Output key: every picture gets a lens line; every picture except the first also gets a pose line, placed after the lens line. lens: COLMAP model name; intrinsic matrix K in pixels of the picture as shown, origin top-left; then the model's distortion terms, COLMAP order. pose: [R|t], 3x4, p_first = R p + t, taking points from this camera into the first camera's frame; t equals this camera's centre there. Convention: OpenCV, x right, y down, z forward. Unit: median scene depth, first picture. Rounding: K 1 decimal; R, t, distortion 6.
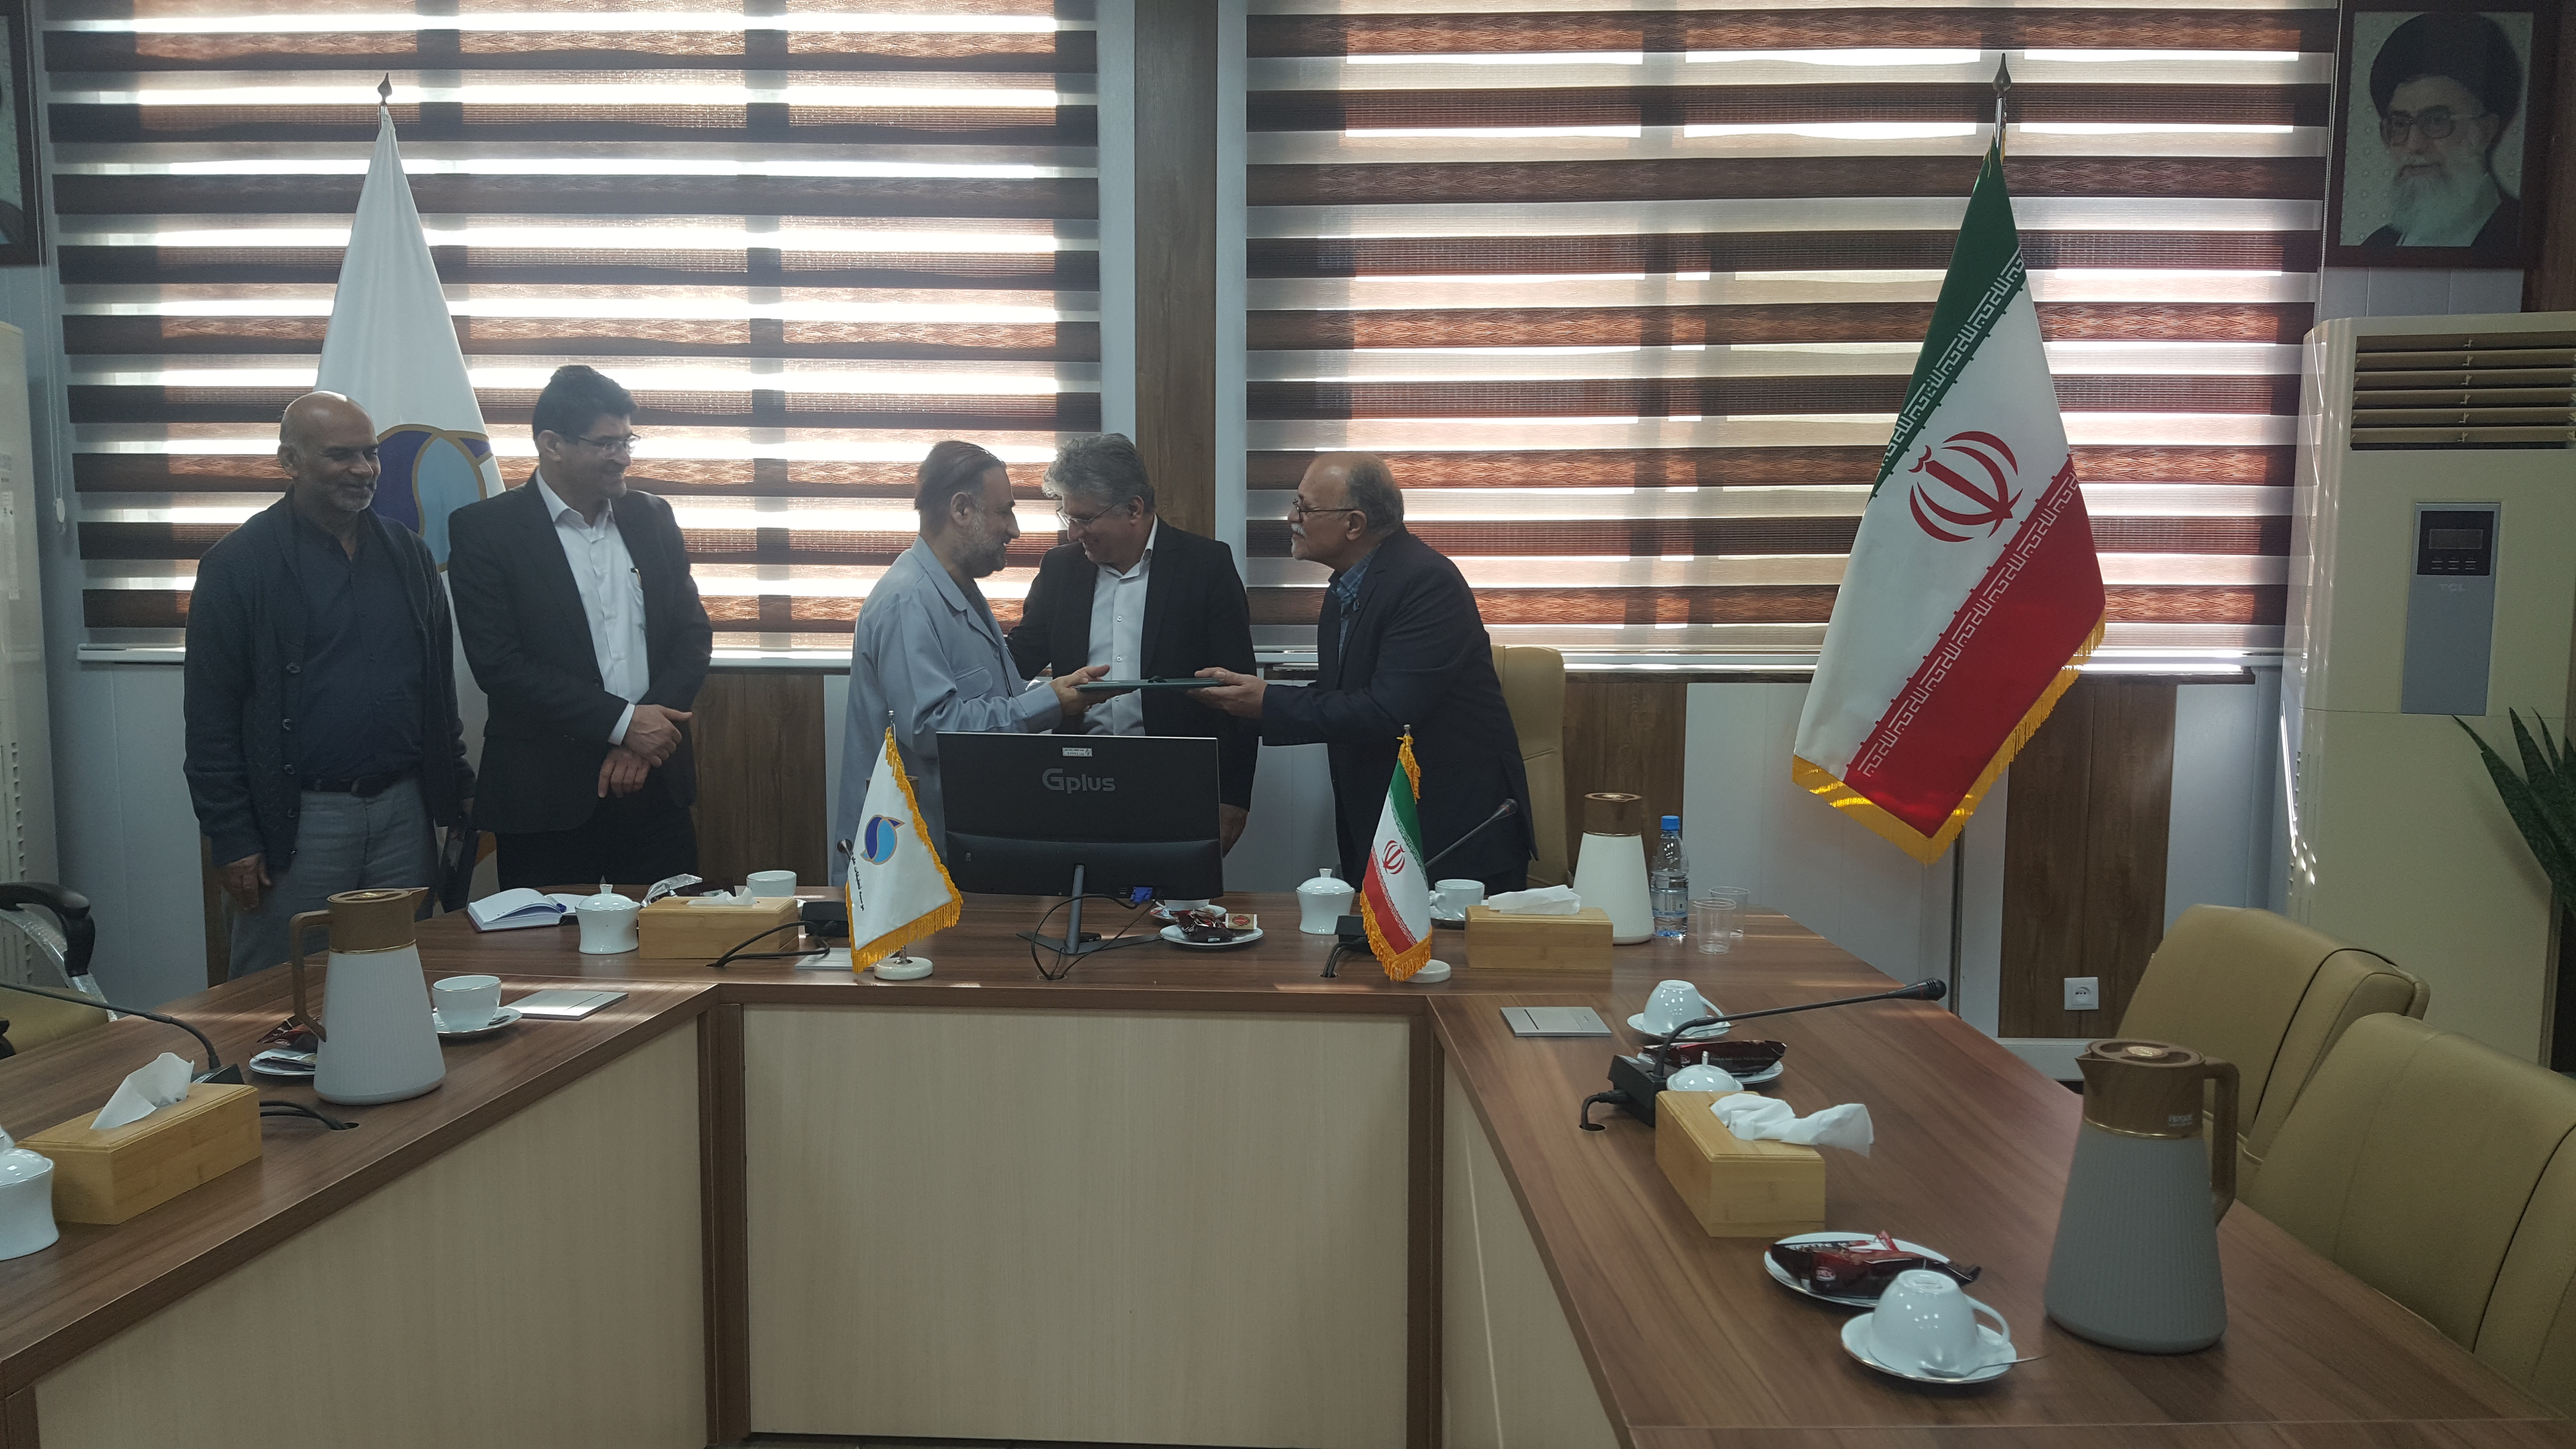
lens RADIAL K [[2113.2, 0, 1312.5], [0, 2113.2, 753.4], [0, 0, 1]] dist [0.049947, -0.114414]
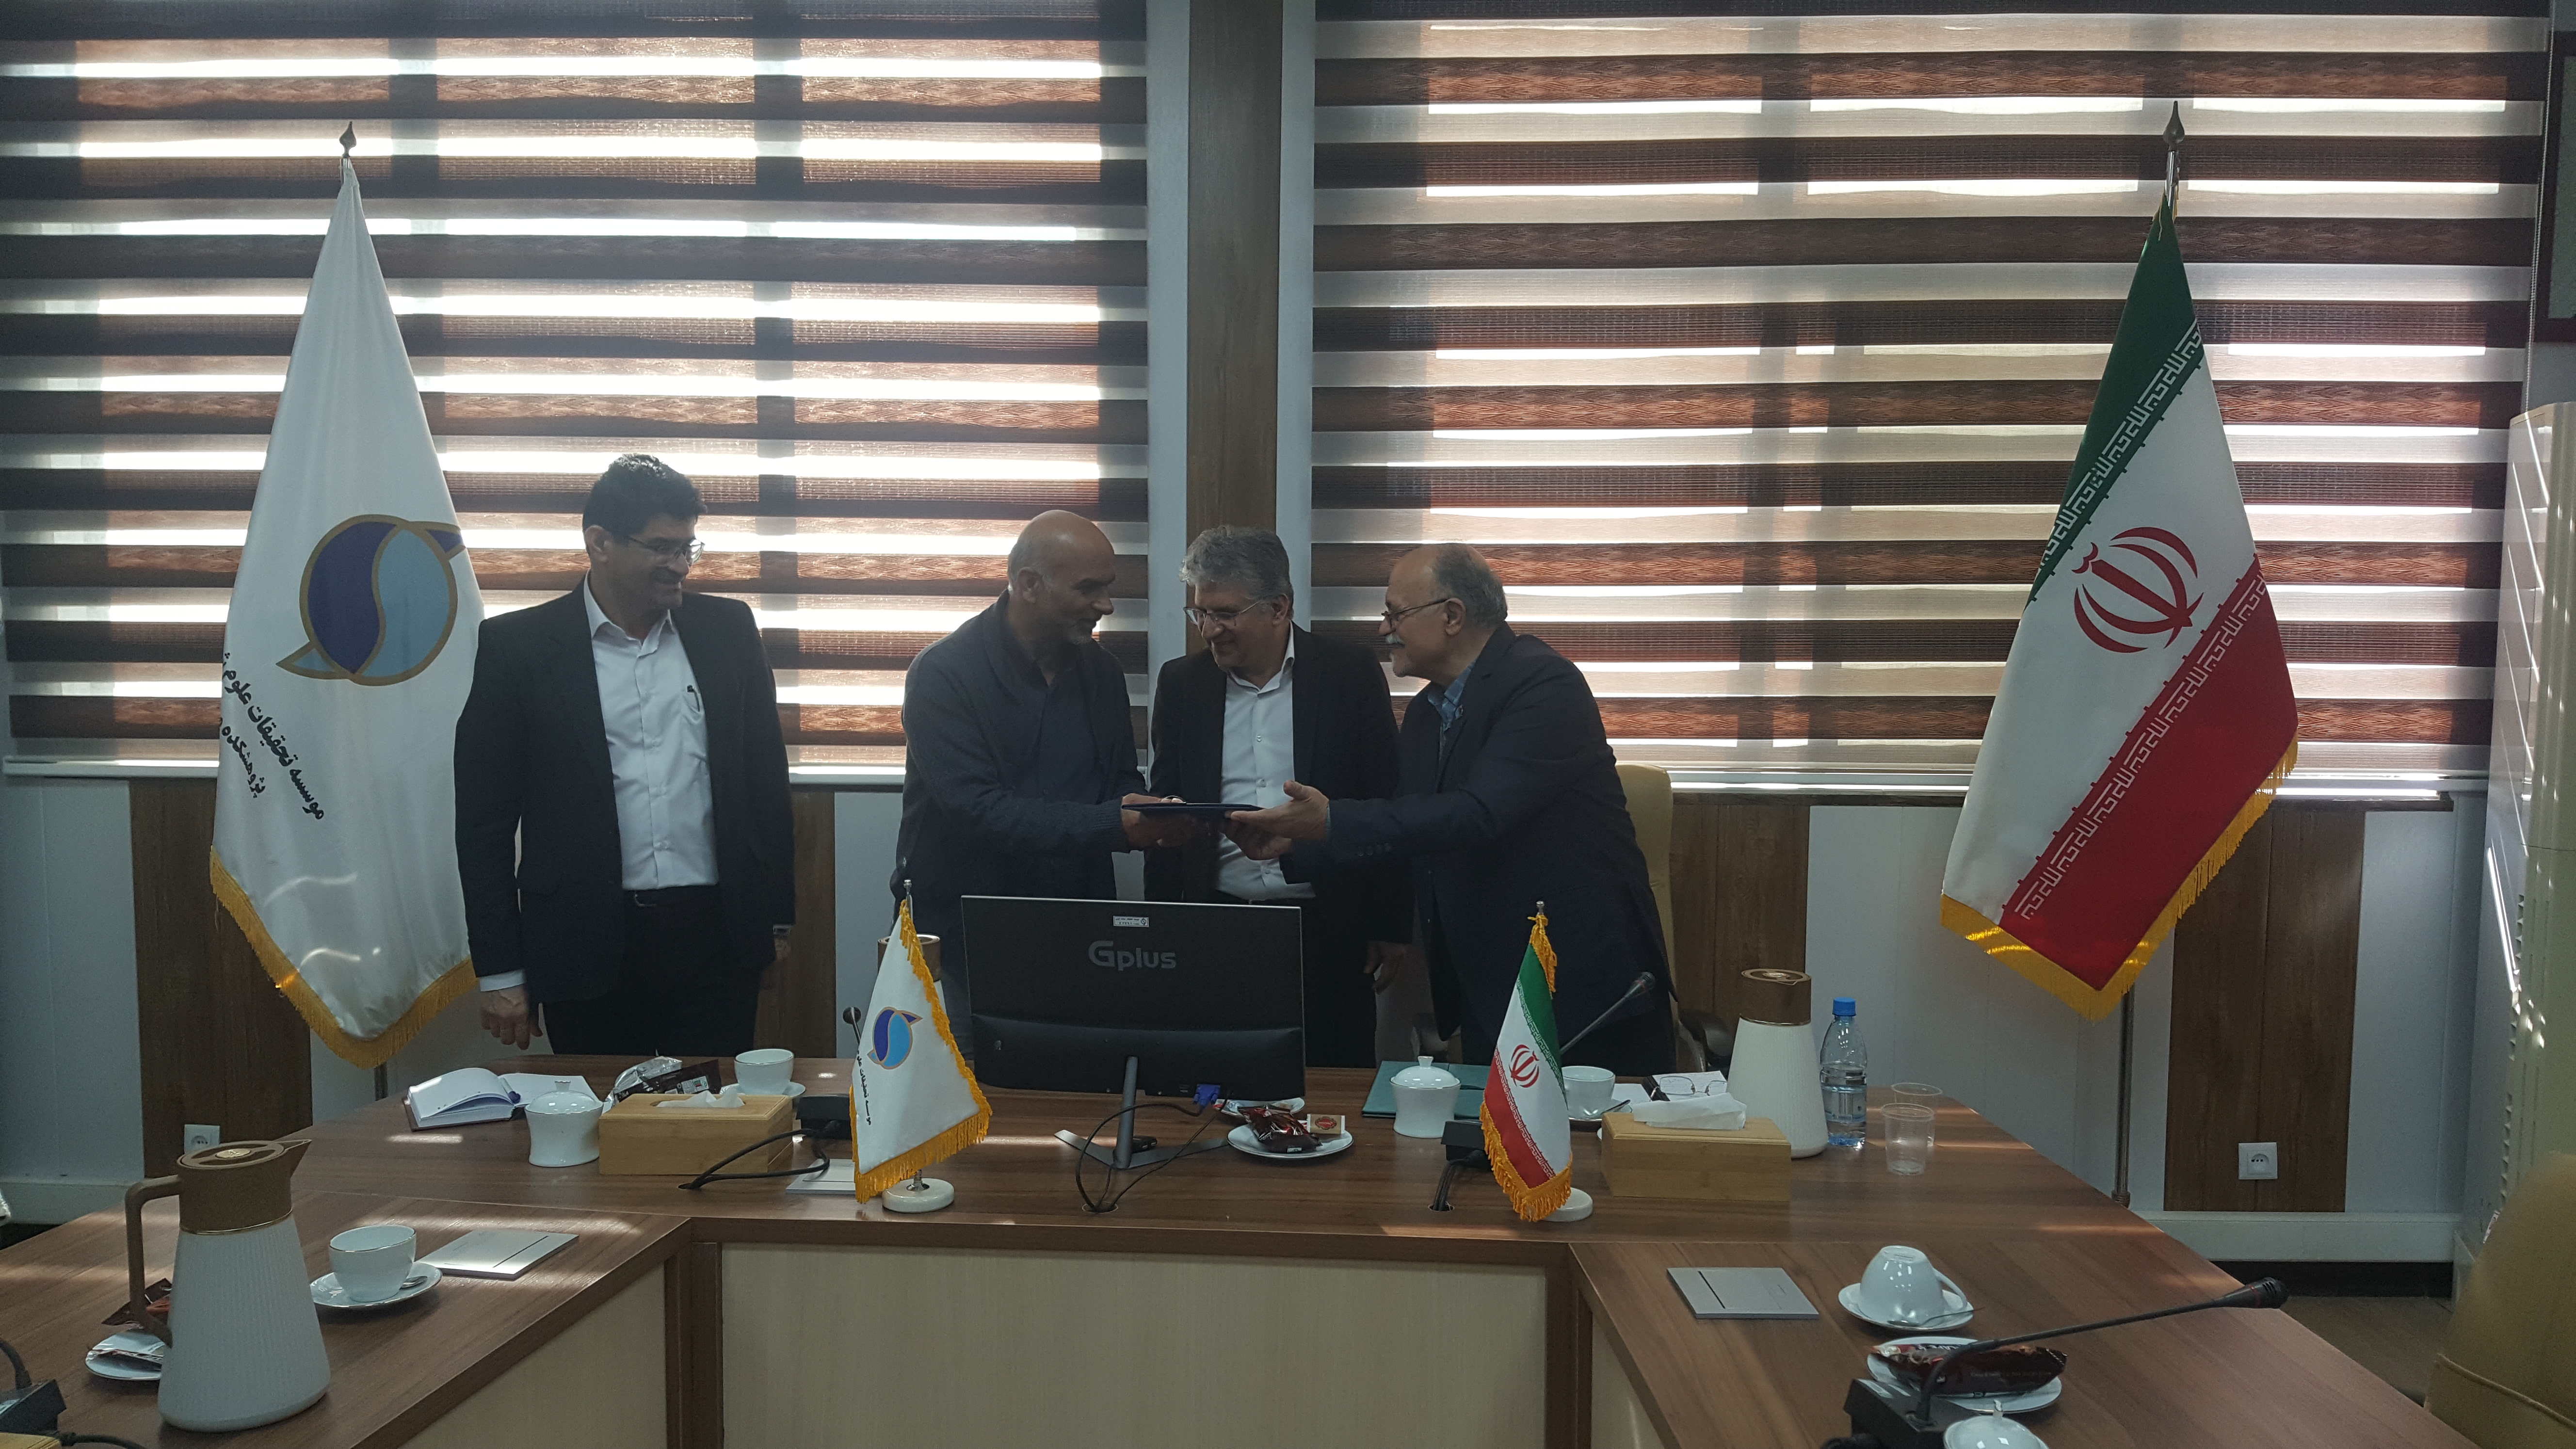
lens RADIAL K [[2113.2, 0, 1322.0], [0, 2113.2, 754.6], [0, 0, 1]] dist [0.049947, -0.114414]
pose [[0.999977, 0.002759, -0.006121, -0.021909], [-0.002943, 0.999536, -0.030331, -0.028563], [0.006035, 0.030348, 0.999521, 0.117718]]
